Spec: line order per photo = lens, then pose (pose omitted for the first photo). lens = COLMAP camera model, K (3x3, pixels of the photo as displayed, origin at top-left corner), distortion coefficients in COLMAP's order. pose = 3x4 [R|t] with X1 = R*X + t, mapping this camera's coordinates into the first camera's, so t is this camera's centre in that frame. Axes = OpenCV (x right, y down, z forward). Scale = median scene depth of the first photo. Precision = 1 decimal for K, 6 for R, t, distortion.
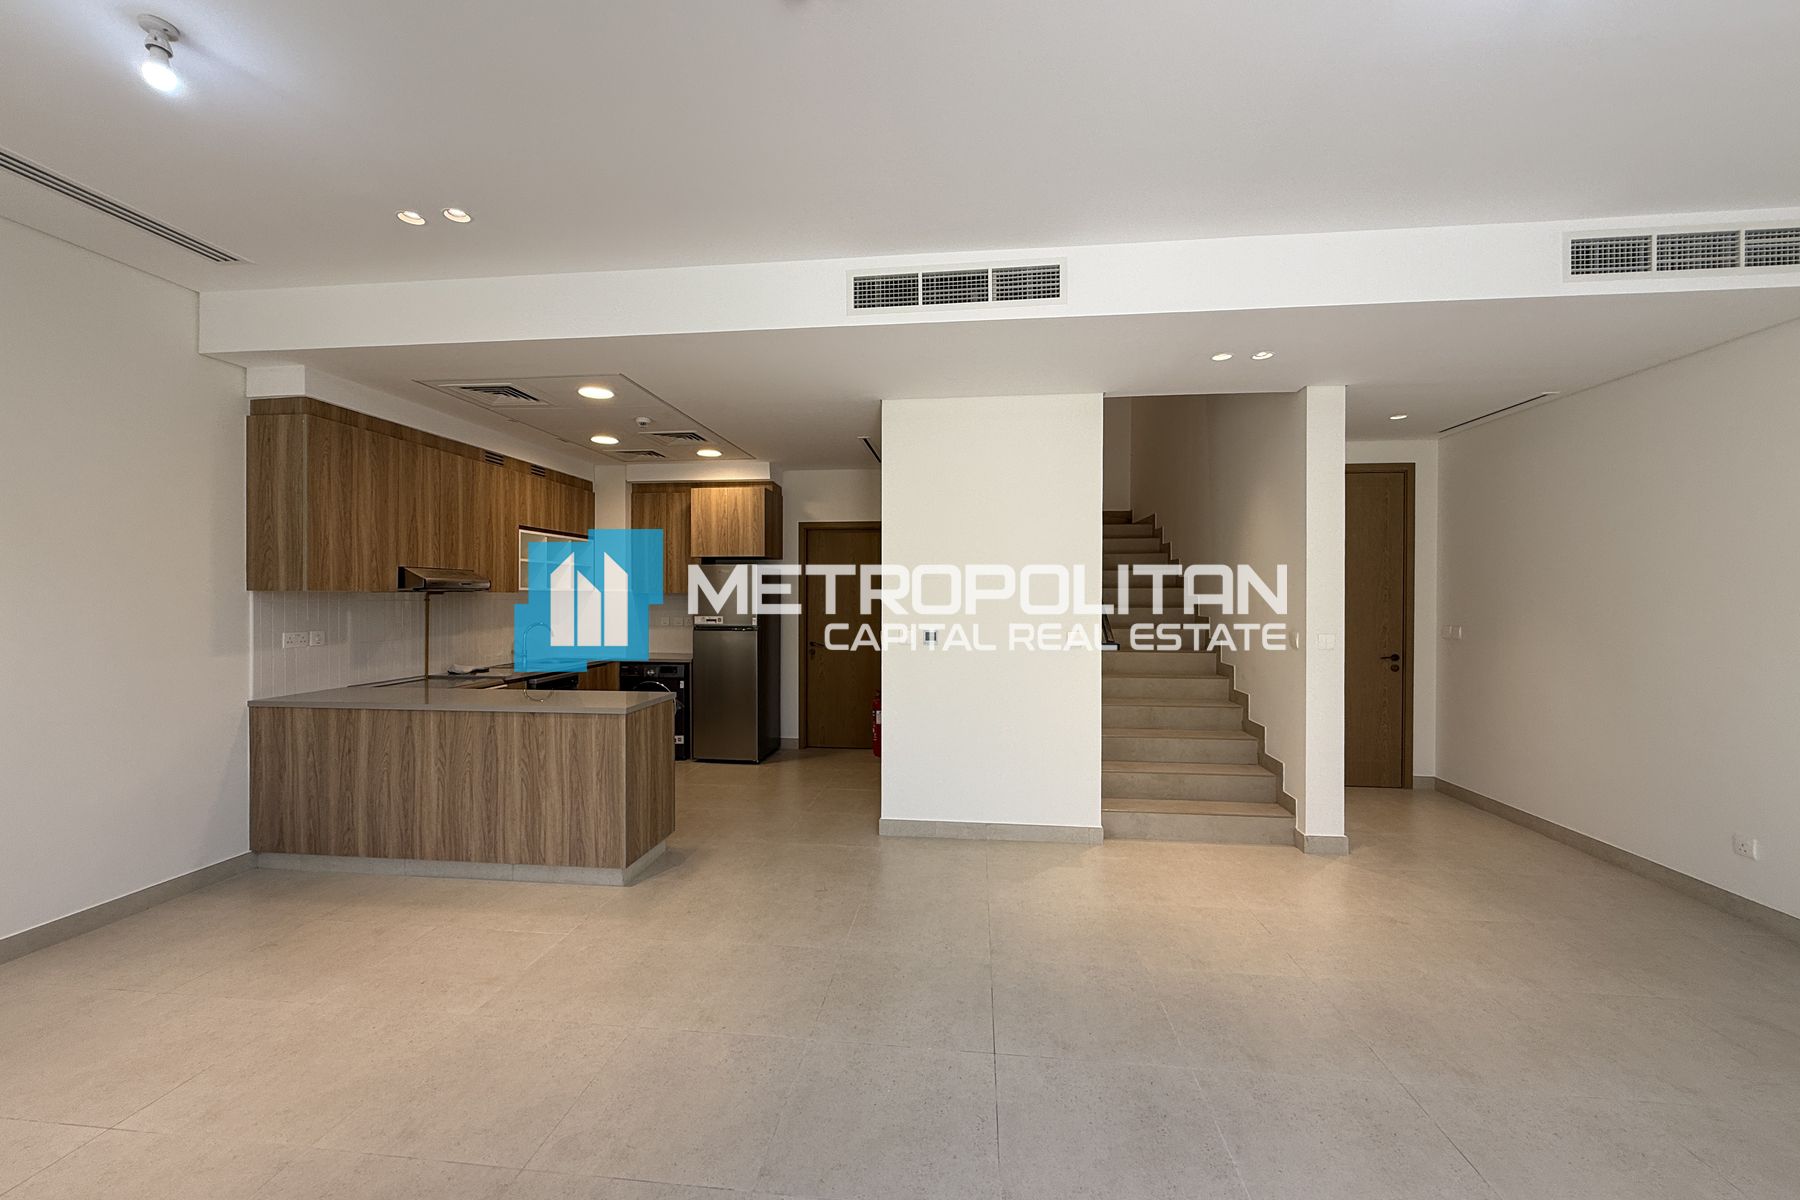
lens RADIAL K [[719.9, 0, 900.2], [0, 719.9, 597.8], [0, 0, 1]] dist [0.001144, 0.000082]
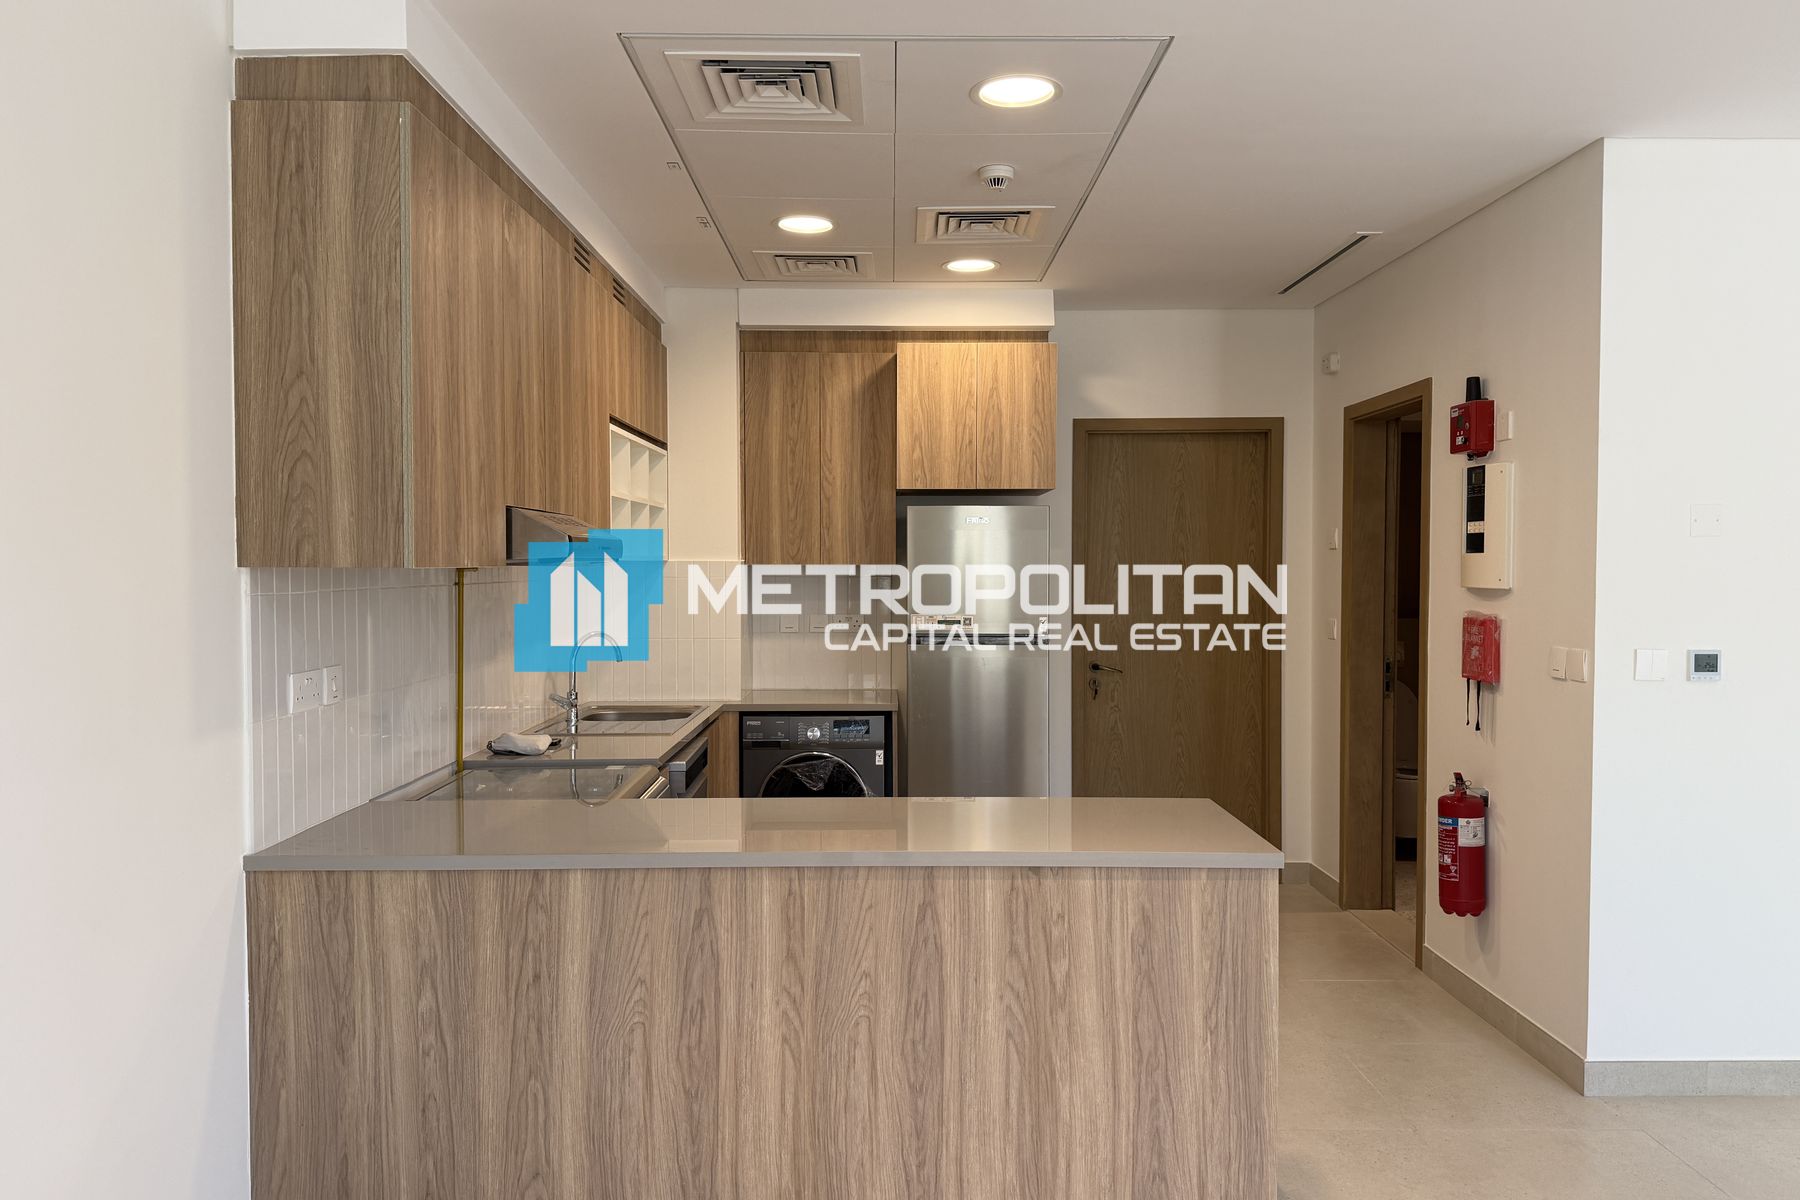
lens RADIAL K [[1255.1, 0, 898.2], [0, 1255.1, 604.9], [0, 0, 1]] dist [0.121884, -0.222092]
pose [[0.993162, -0.005520, 0.116611, -0.651267], [0.001959, 0.999529, 0.030631, -0.010334], [-0.116725, -0.030193, 0.992705, 0.298308]]
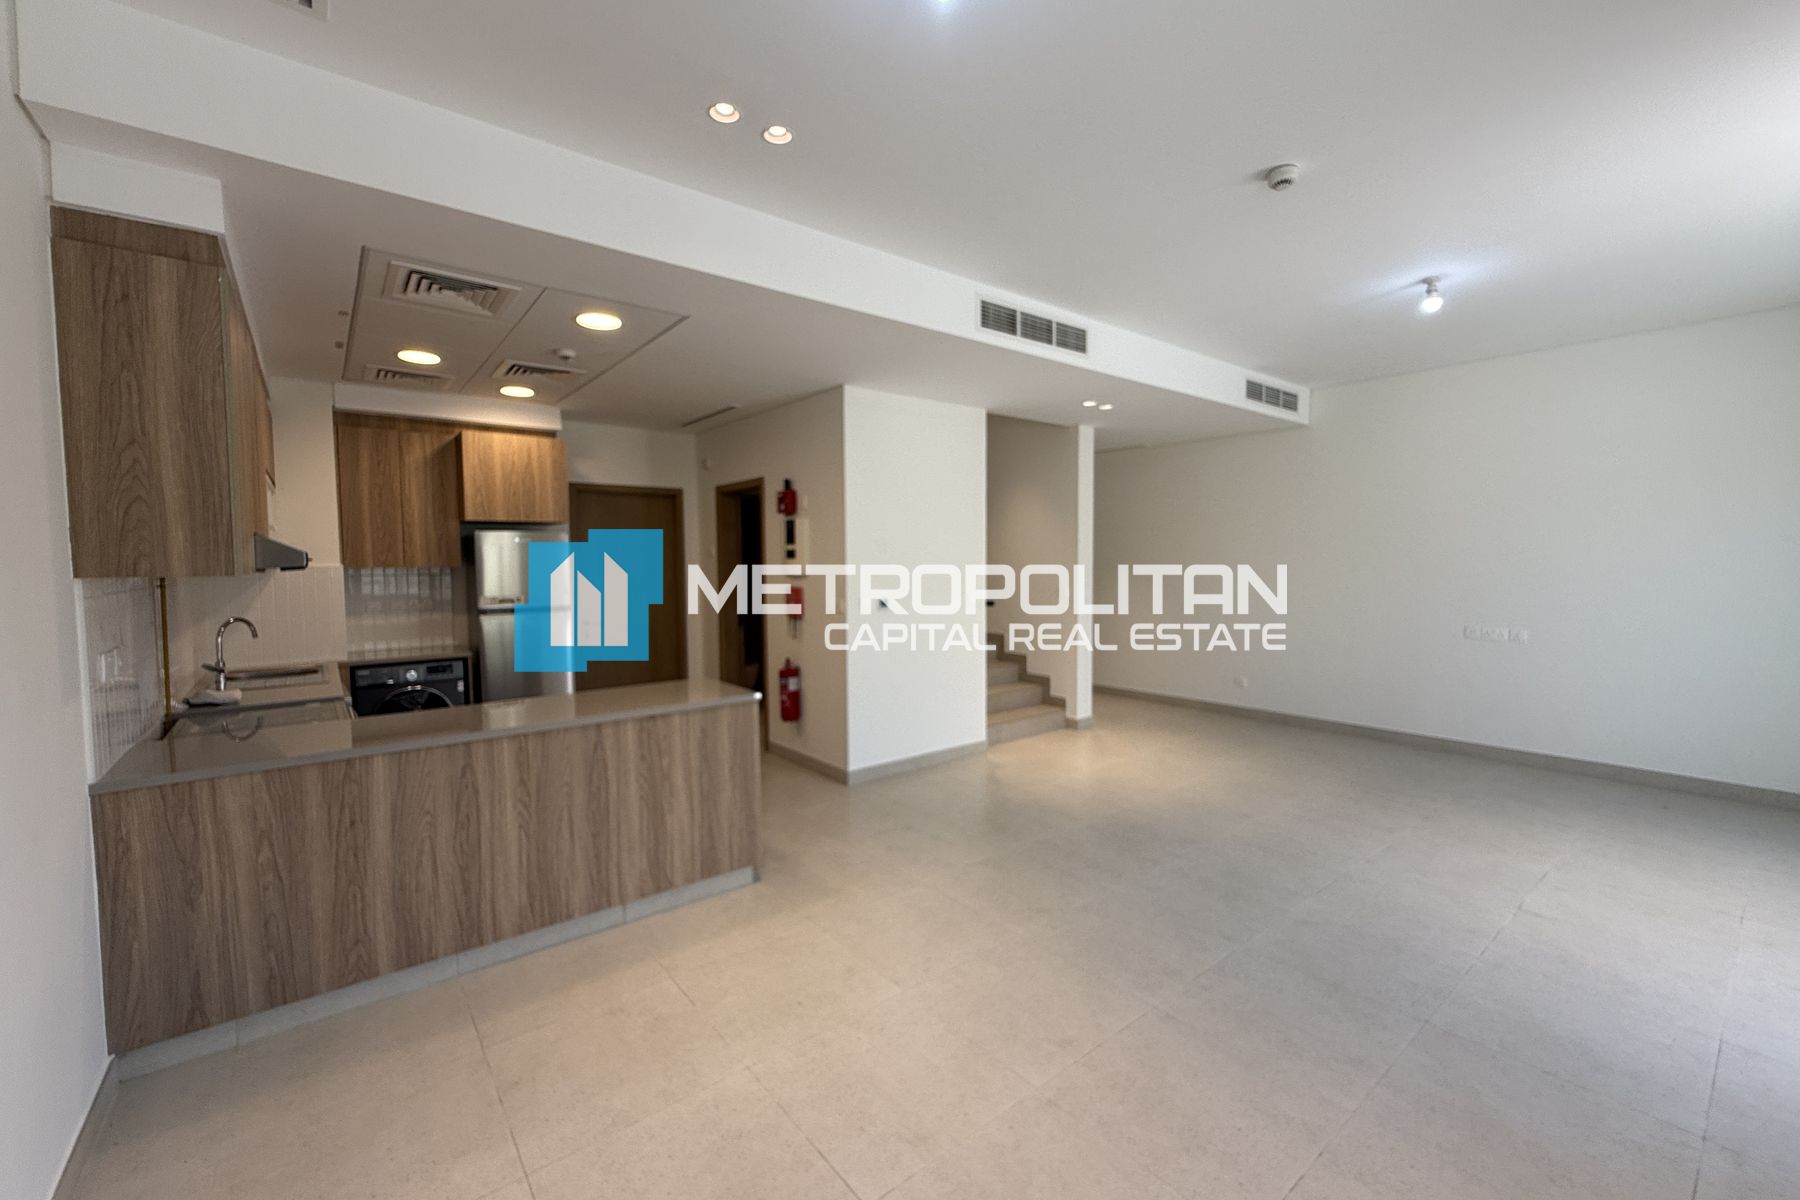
lens RADIAL K [[725.5, 0, 900.0], [0, 725.5, 600.0], [0, 0, 1]] dist [-0.000150, -0.000062]
pose [[0.703480, -0.047766, 0.709108, -0.873135], [0.011346, 0.998367, 0.055995, -0.017322], [-0.710624, -0.031346, 0.702873, 0.205080]]
